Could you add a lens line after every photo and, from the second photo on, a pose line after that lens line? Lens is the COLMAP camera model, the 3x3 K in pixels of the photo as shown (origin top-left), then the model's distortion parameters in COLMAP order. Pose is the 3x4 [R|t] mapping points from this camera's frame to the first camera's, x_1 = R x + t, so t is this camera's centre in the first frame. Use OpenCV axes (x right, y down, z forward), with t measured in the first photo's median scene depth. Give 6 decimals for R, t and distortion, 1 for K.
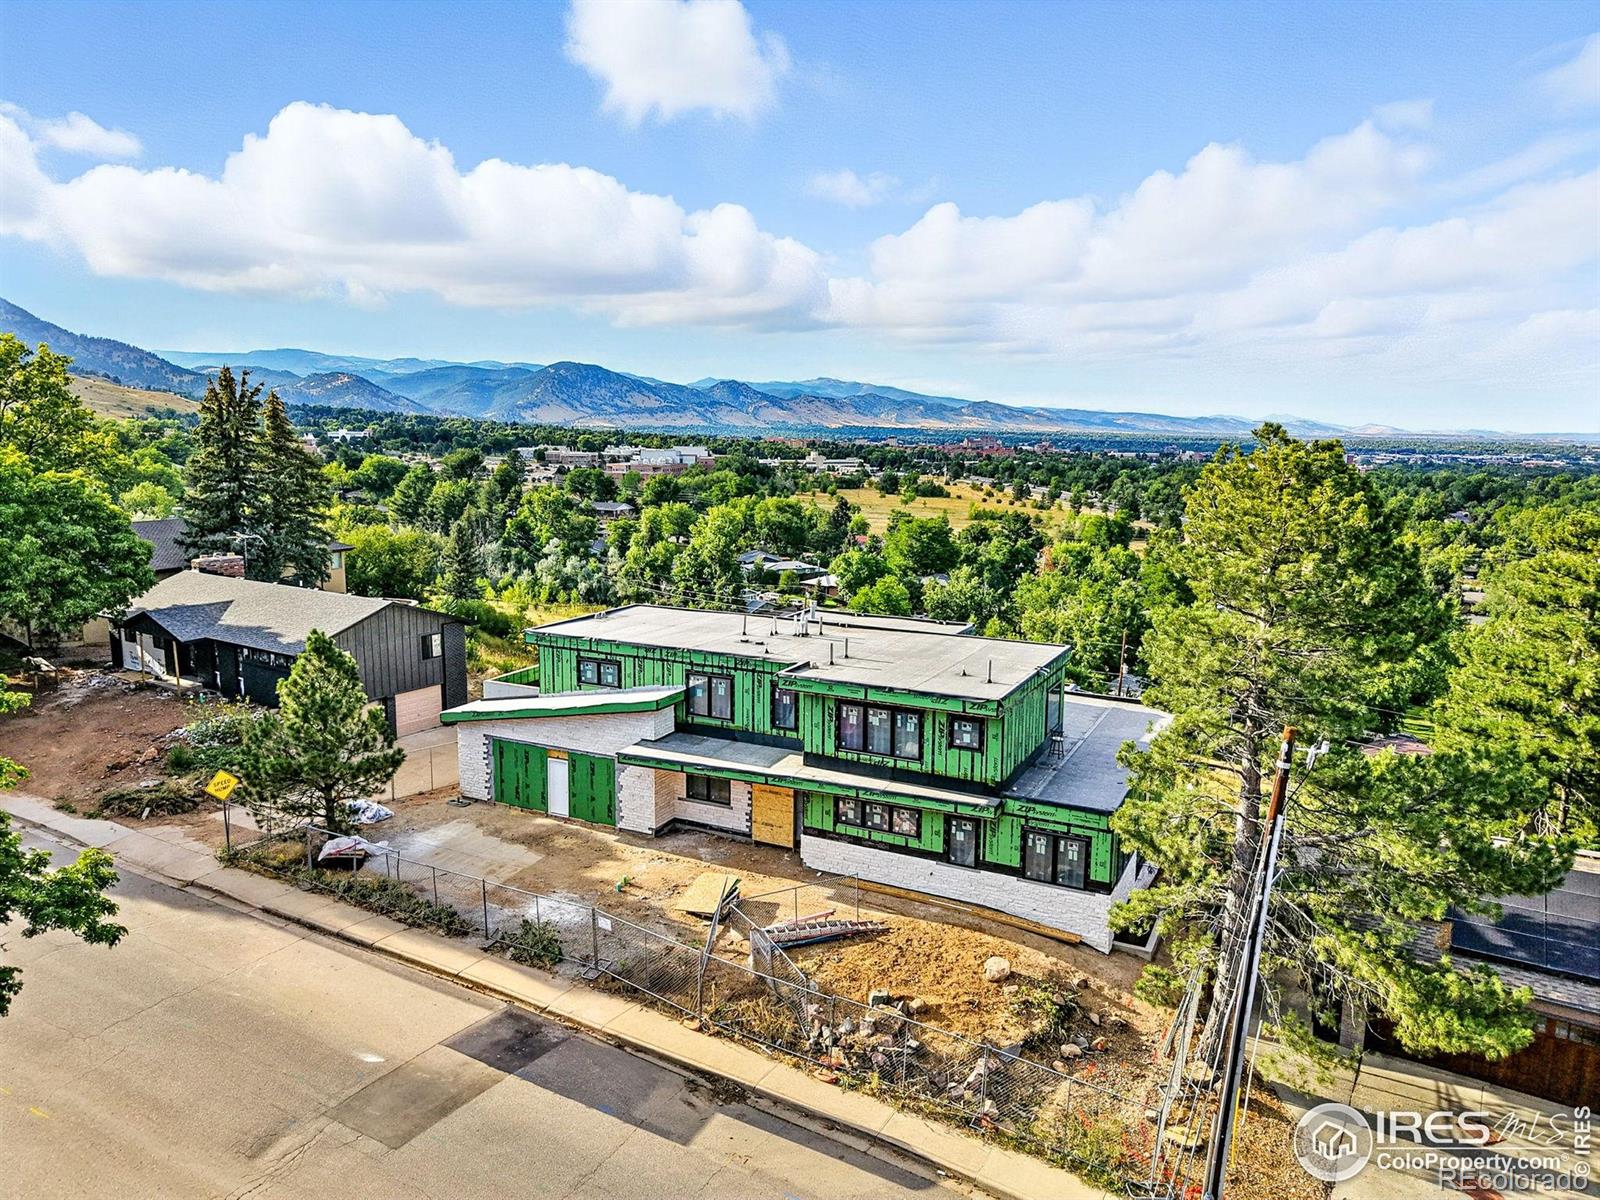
lens RADIAL K [[1072.2, 0, 800.5], [0, 1072.2, 593.4], [0, 0, 1]] dist [0.040893, -0.047961]
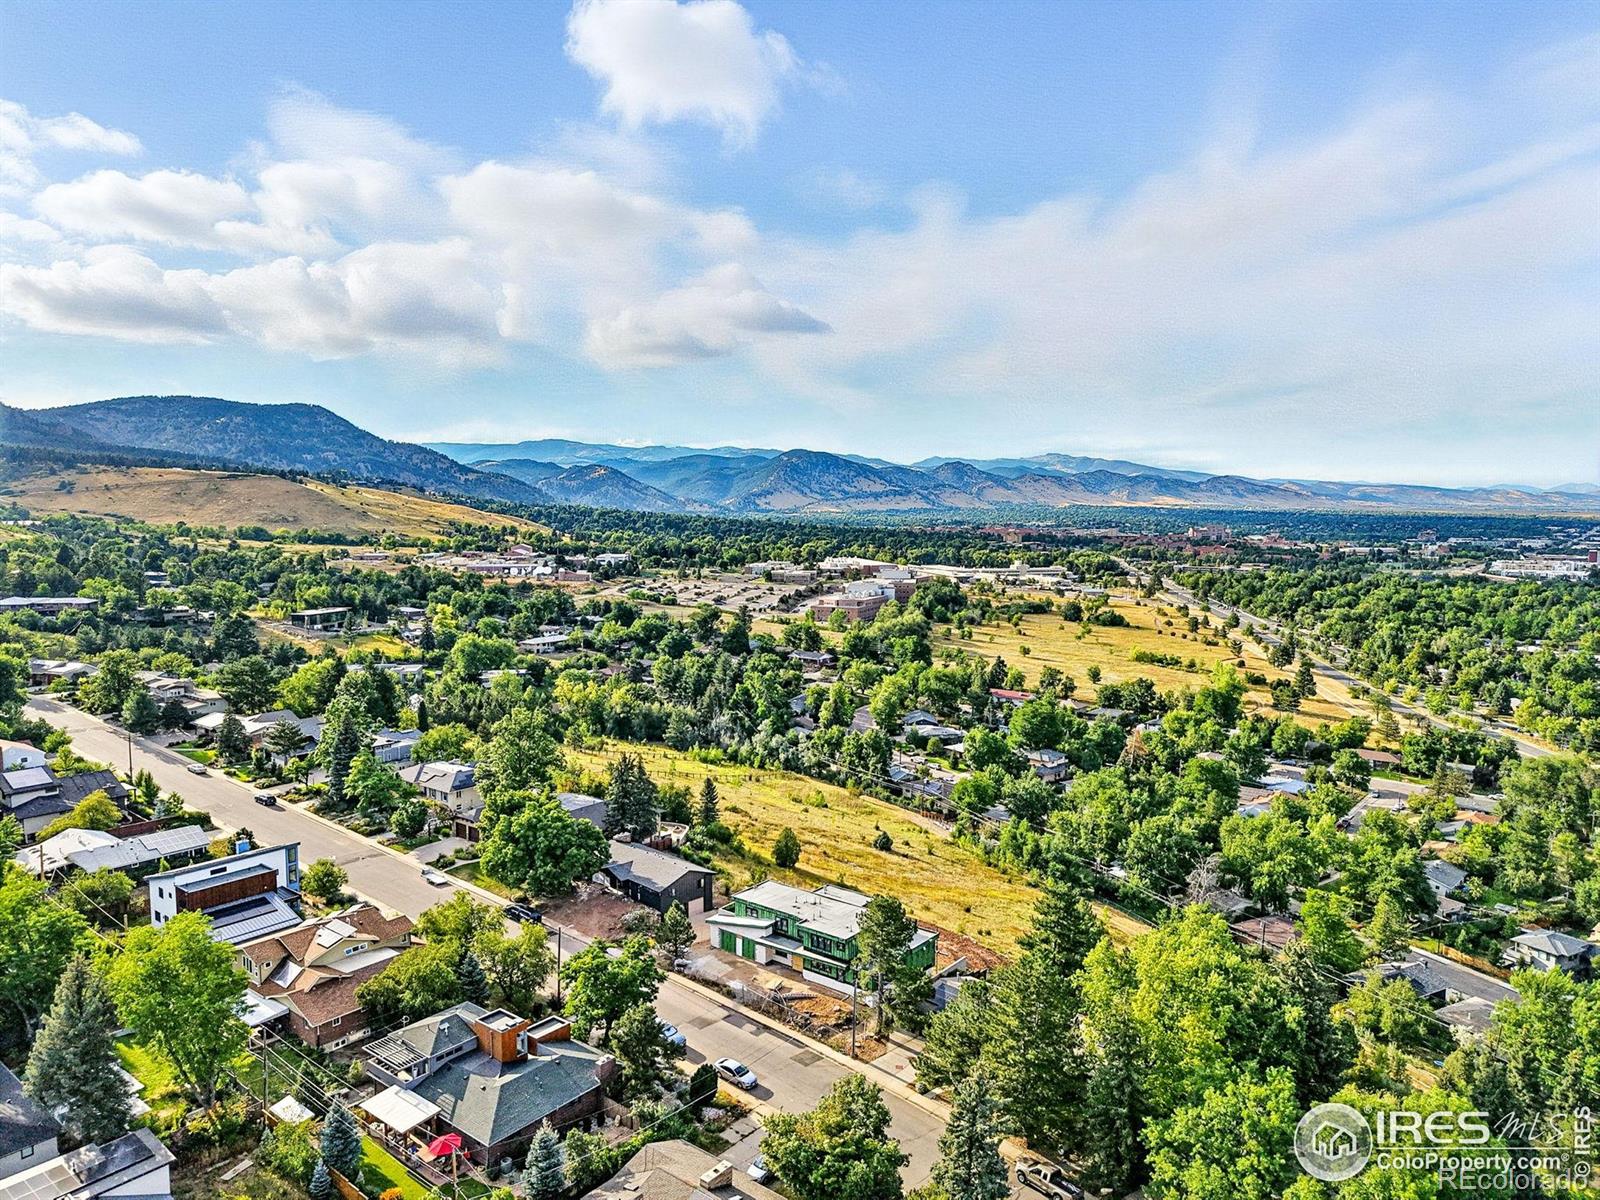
lens RADIAL K [[1072.2, 0, 787.3], [0, 1072.2, 614.7], [0, 0, 1]] dist [0.040893, -0.047961]
pose [[0.975598, 0.009648, -0.219354, 0.488376], [-0.020206, 0.998740, -0.045938, -0.530142], [0.218635, 0.049249, 0.974563, -1.724416]]
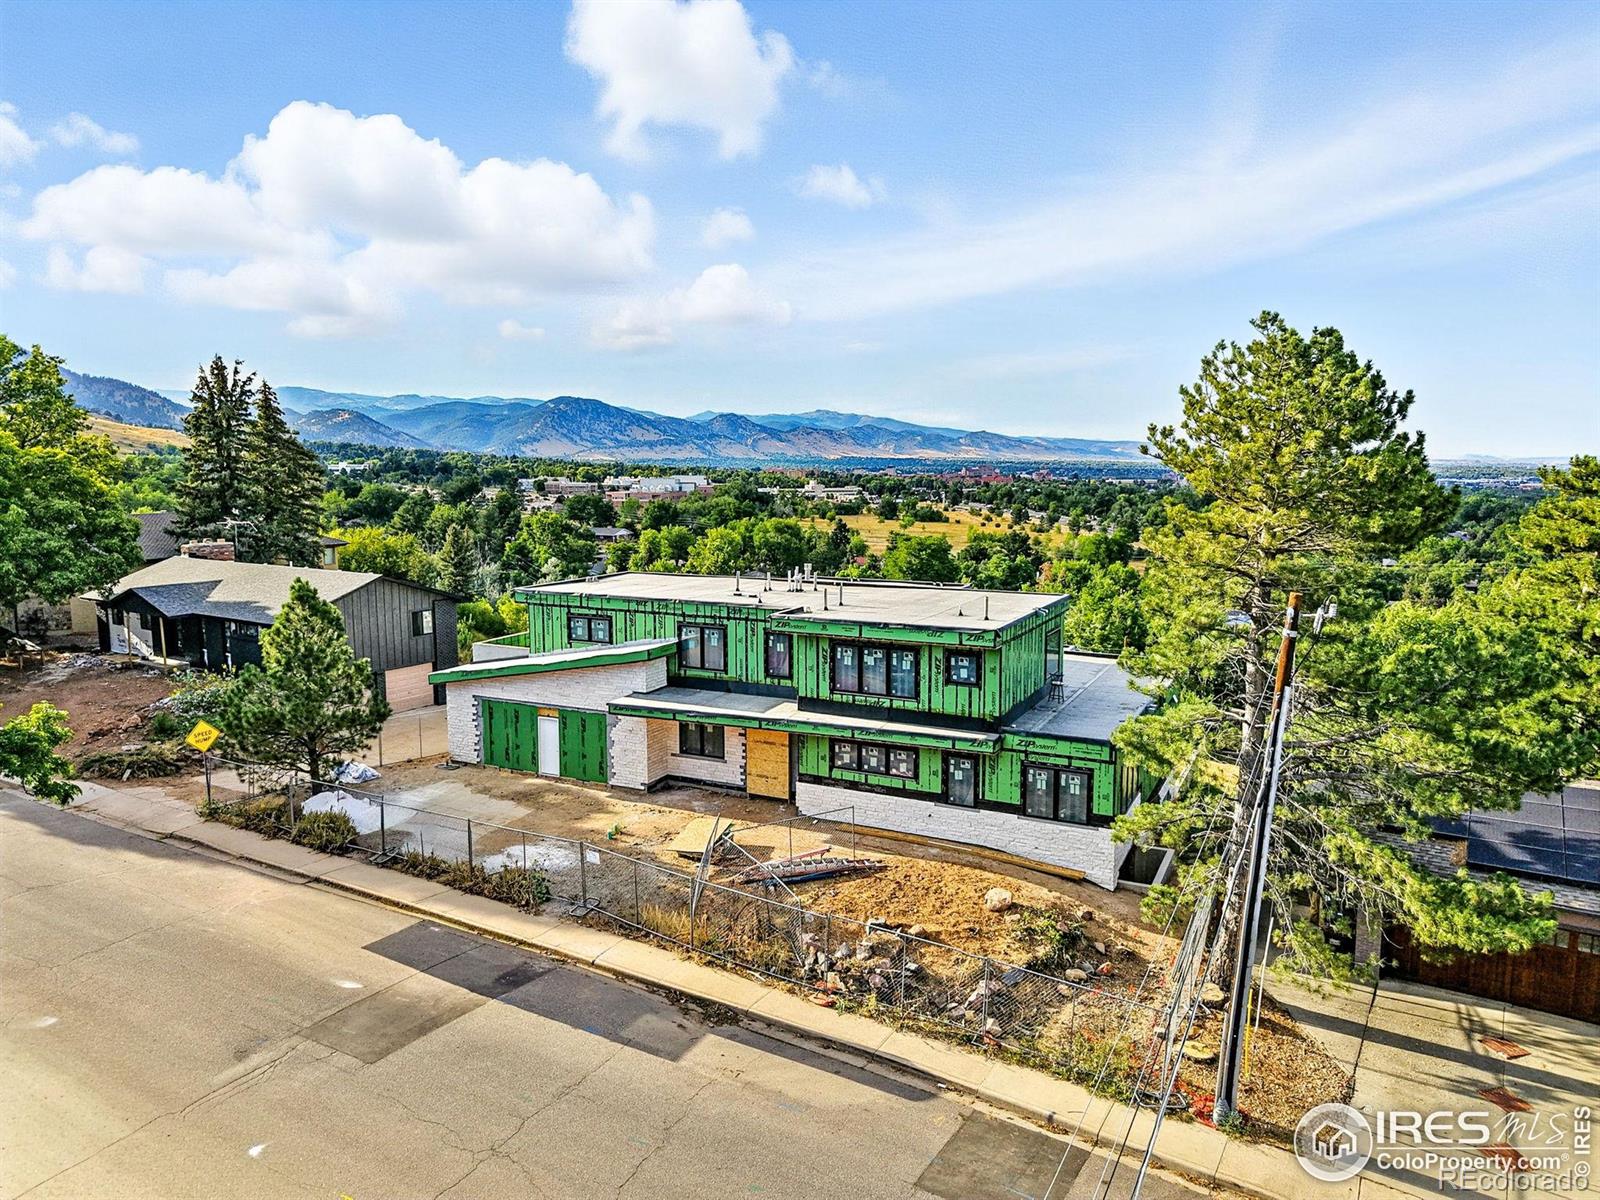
lens RADIAL K [[1072.2, 0, 800.4], [0, 1072.2, 591.7], [0, 0, 1]] dist [0.040893, -0.047961]
pose [[0.999945, -0.010473, -0.000248, 0.004261], [0.010461, 0.999475, -0.030659, 0.054937], [0.000569, 0.030655, 0.999530, 0.013273]]
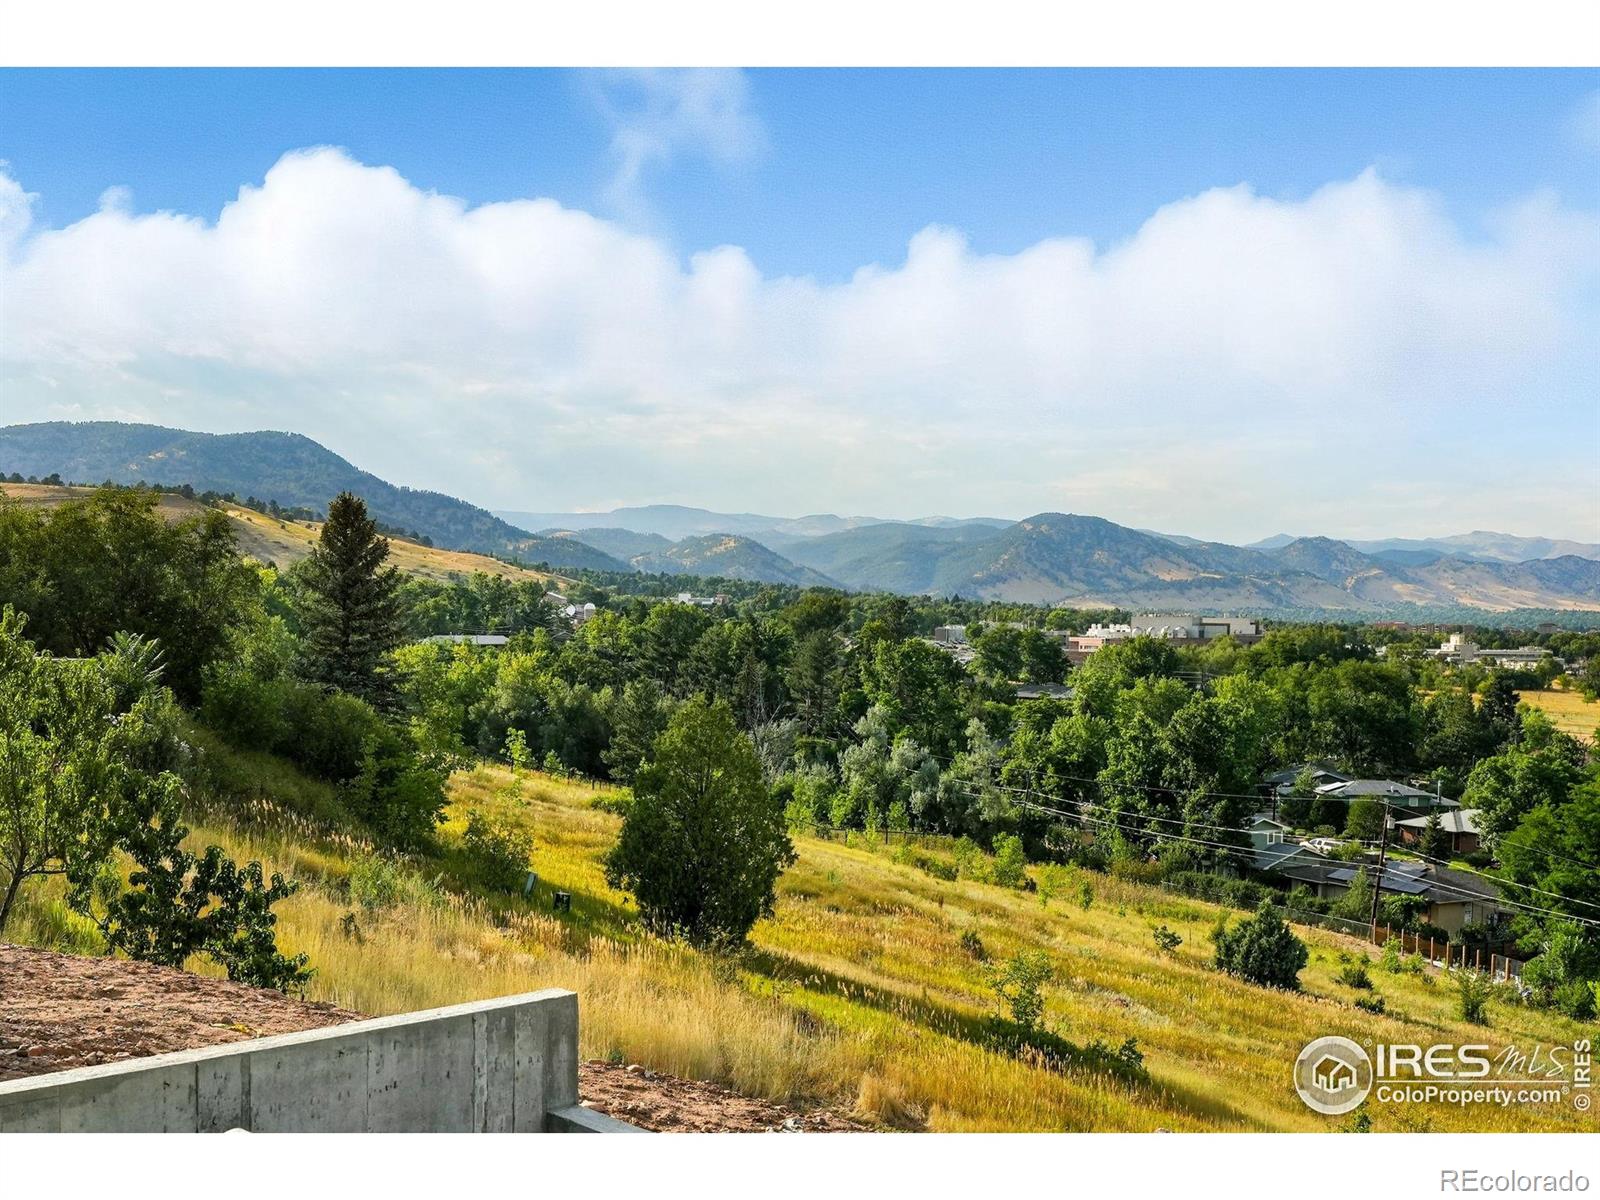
lens RADIAL K [[1719.3, 0, 804.1], [0, 1719.3, 651.7], [0, 0, 1]] dist [0.005835, 0.000000]
pose [[0.938016, 0.008047, -0.346499, 0.084250], [-0.053828, 0.990982, -0.122706, 0.104812], [0.342387, 0.133752, 0.929990, 0.958435]]
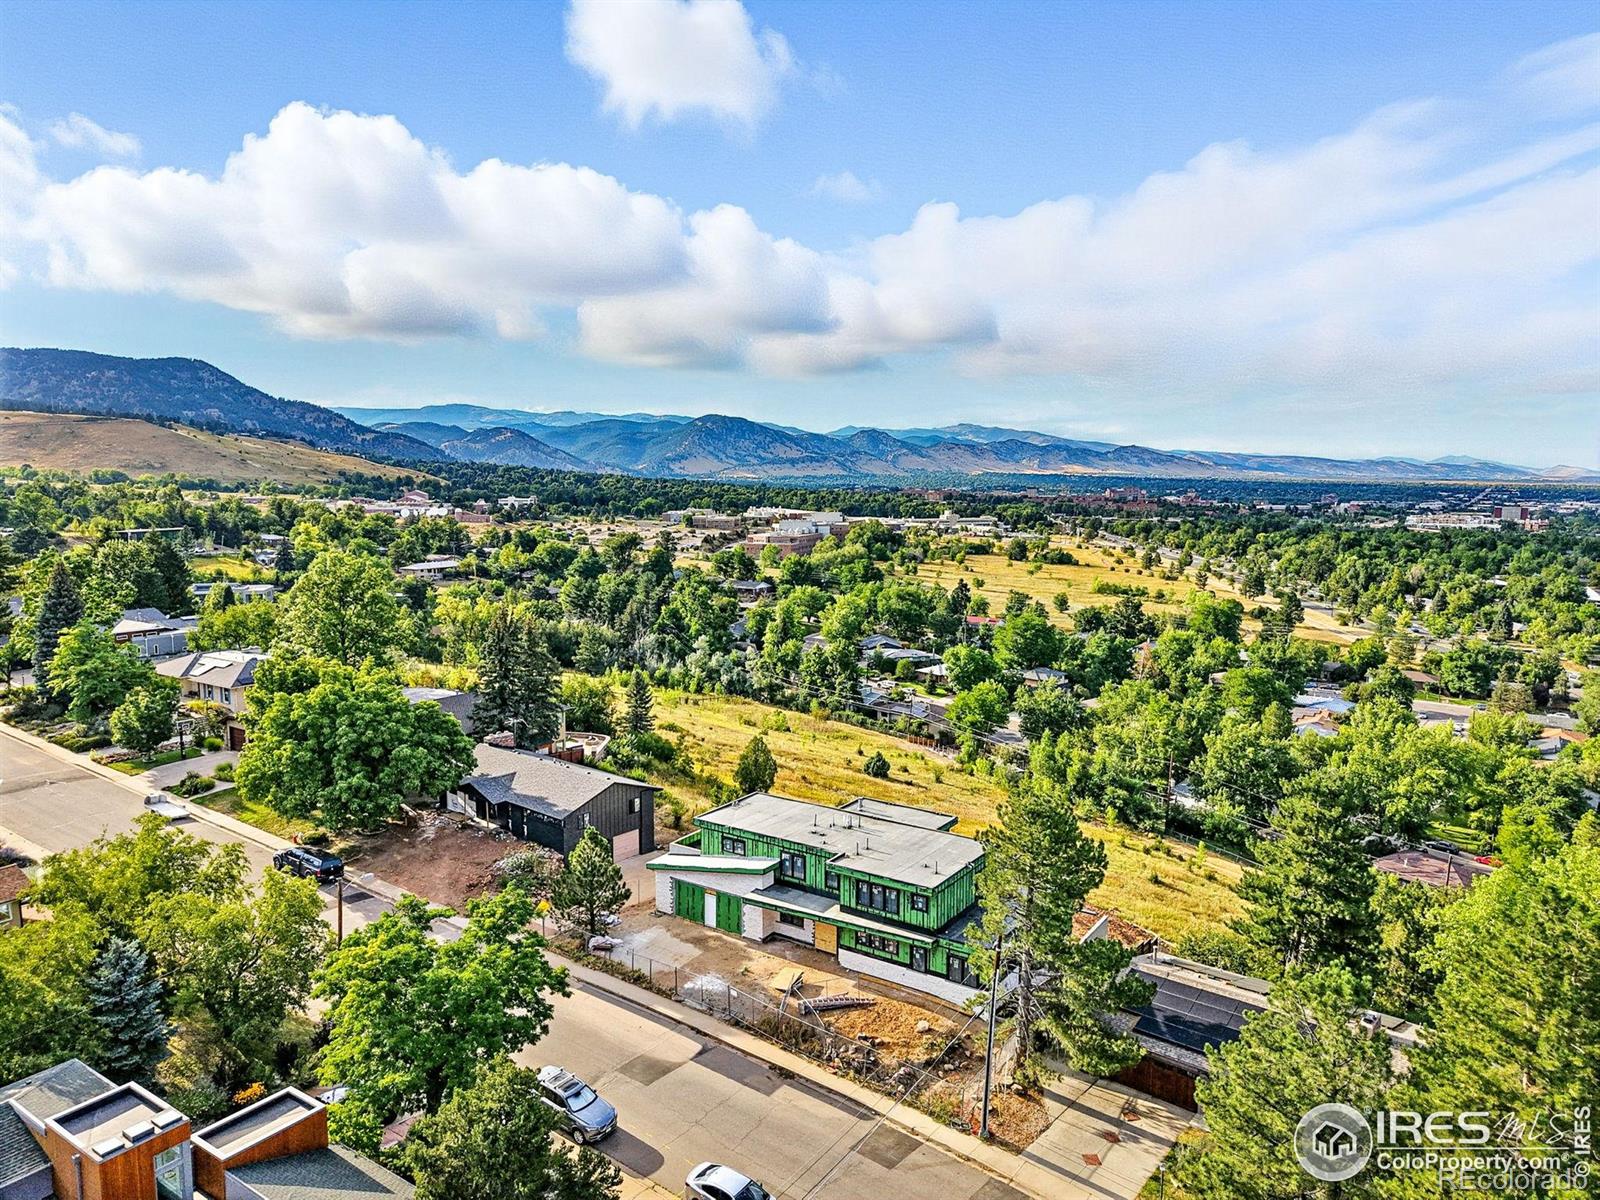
lens RADIAL K [[1072.2, 0, 793.5], [0, 1072.2, 604.9], [0, 0, 1]] dist [0.040893, -0.047961]
pose [[0.990810, 0.008537, -0.134992, 0.114880], [-0.012659, 0.999479, -0.029705, -0.212164], [0.134668, 0.031141, 0.990401, -0.593025]]
